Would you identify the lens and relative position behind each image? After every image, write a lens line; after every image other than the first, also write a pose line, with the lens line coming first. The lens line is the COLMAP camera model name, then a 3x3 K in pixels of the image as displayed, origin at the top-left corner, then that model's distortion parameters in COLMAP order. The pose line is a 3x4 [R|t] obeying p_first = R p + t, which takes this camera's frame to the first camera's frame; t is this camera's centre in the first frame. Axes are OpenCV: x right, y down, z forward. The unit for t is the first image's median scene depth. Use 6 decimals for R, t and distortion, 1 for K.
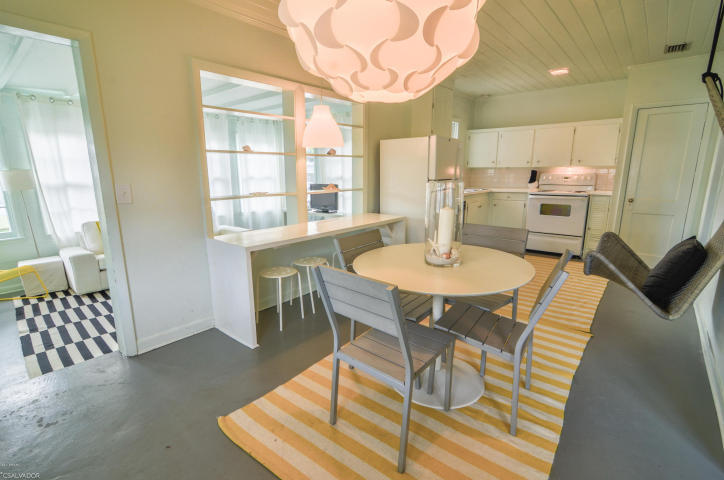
lens RADIAL K [[342.6, 0, 362.0], [0, 342.6, 240.0], [0, 0, 1]] dist [-0.002627, 0.000035]
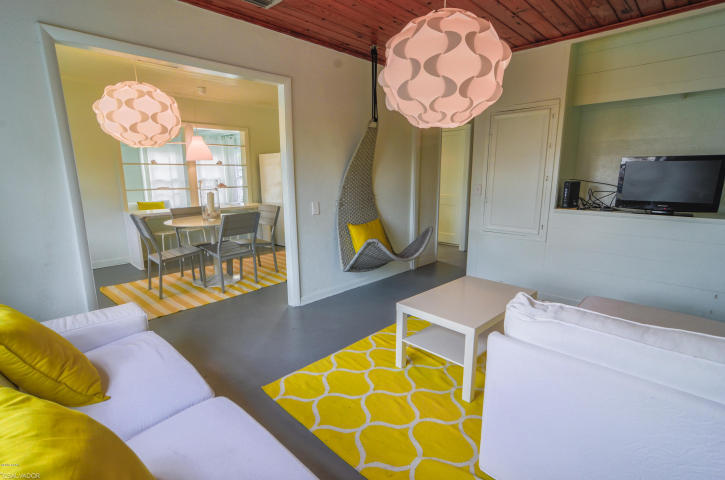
lens RADIAL K [[343.1, 0, 362.5], [0, 343.1, 240.0], [0, 0, 1]] dist [-0.002627, 0.000035]
pose [[0.998067, 0.011667, -0.061047, 0.882578], [-0.012324, 0.999870, -0.010407, 0.140335], [0.060917, 0.011139, 0.998081, -0.699903]]
